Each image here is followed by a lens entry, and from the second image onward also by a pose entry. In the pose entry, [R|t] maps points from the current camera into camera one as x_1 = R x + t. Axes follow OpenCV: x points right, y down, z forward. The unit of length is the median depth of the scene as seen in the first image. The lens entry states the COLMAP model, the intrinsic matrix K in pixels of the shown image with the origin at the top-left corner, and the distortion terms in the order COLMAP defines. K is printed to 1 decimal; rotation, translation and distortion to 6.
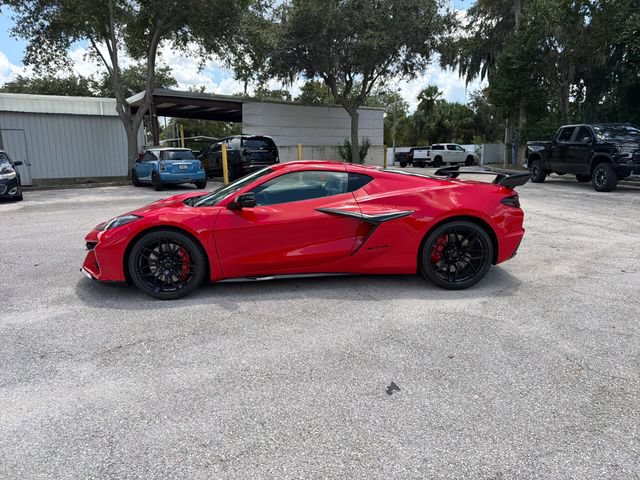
lens RADIAL K [[450.8, 0, 316.1], [0, 450.8, 239.6], [0, 0, 1]] dist [0.041255, -0.054409]
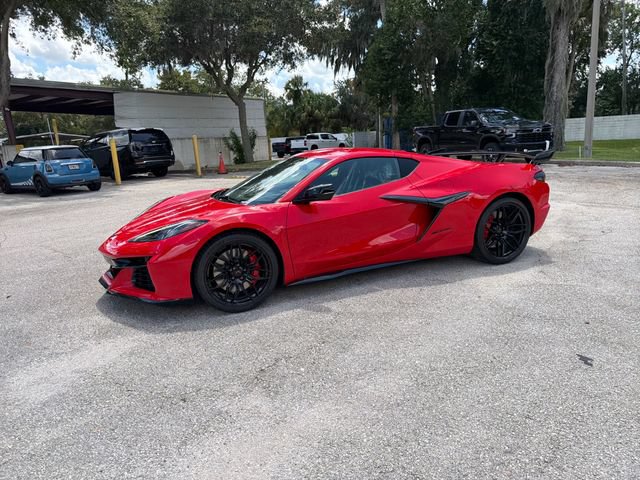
lens RADIAL K [[450.8, 0, 316.2], [0, 450.8, 244.1], [0, 0, 1]] dist [0.041255, -0.054409]
pose [[0.952516, -0.102668, 0.286657, -0.120227], [0.094809, 0.994642, 0.041203, -0.005924], [-0.289351, -0.012069, 0.957147, 0.033749]]
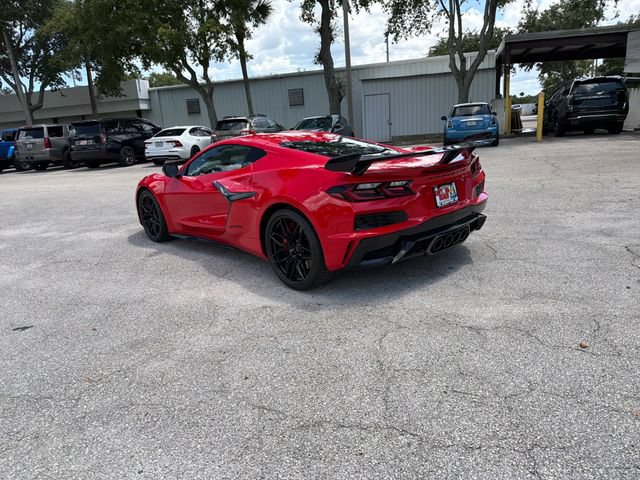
lens RADIAL K [[450.8, 0, 315.0], [0, 450.8, 241.2], [0, 0, 1]] dist [0.041255, -0.054409]
pose [[0.617298, 0.171292, -0.767856, 0.288923], [-0.086850, 0.984882, 0.149885, -0.032583], [0.781921, -0.025835, 0.622842, 0.149401]]
